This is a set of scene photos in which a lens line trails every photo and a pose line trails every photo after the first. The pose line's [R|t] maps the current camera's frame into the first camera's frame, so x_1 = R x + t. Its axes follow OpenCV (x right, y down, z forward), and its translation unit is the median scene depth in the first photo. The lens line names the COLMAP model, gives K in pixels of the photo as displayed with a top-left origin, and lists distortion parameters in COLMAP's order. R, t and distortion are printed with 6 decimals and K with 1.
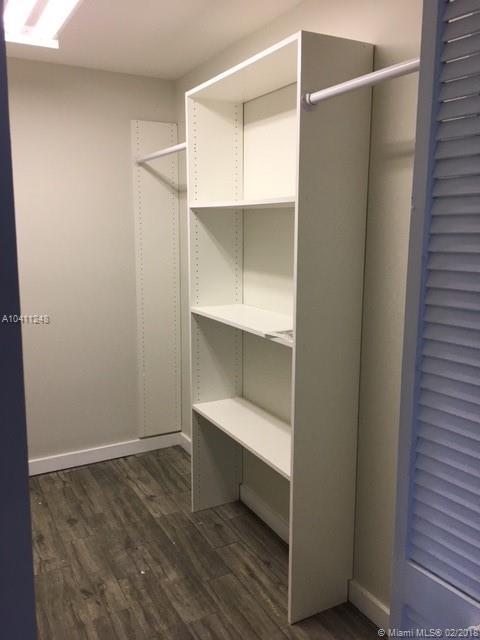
lens RADIAL K [[539.4, 0, 241.6], [0, 539.4, 318.2], [0, 0, 1]] dist [0.049687, -0.083550]
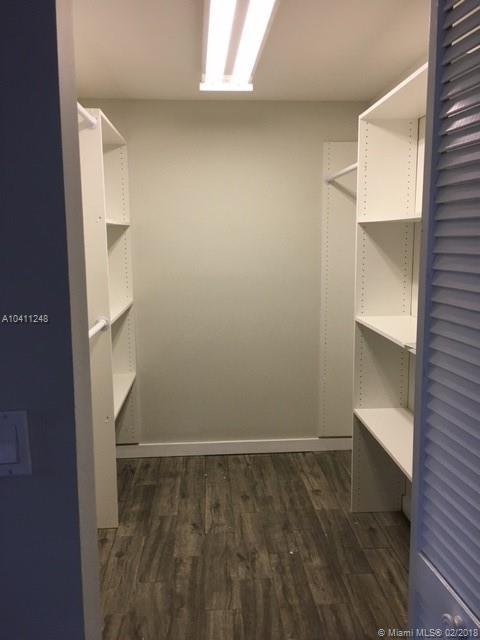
lens RADIAL K [[539.4, 0, 241.7], [0, 539.4, 319.4], [0, 0, 1]] dist [0.049687, -0.083550]
pose [[0.905667, 0.054572, -0.420463, 0.153381], [-0.061075, 0.998131, -0.002005, 0.001702], [0.419568, 0.027495, 0.907308, -0.055580]]
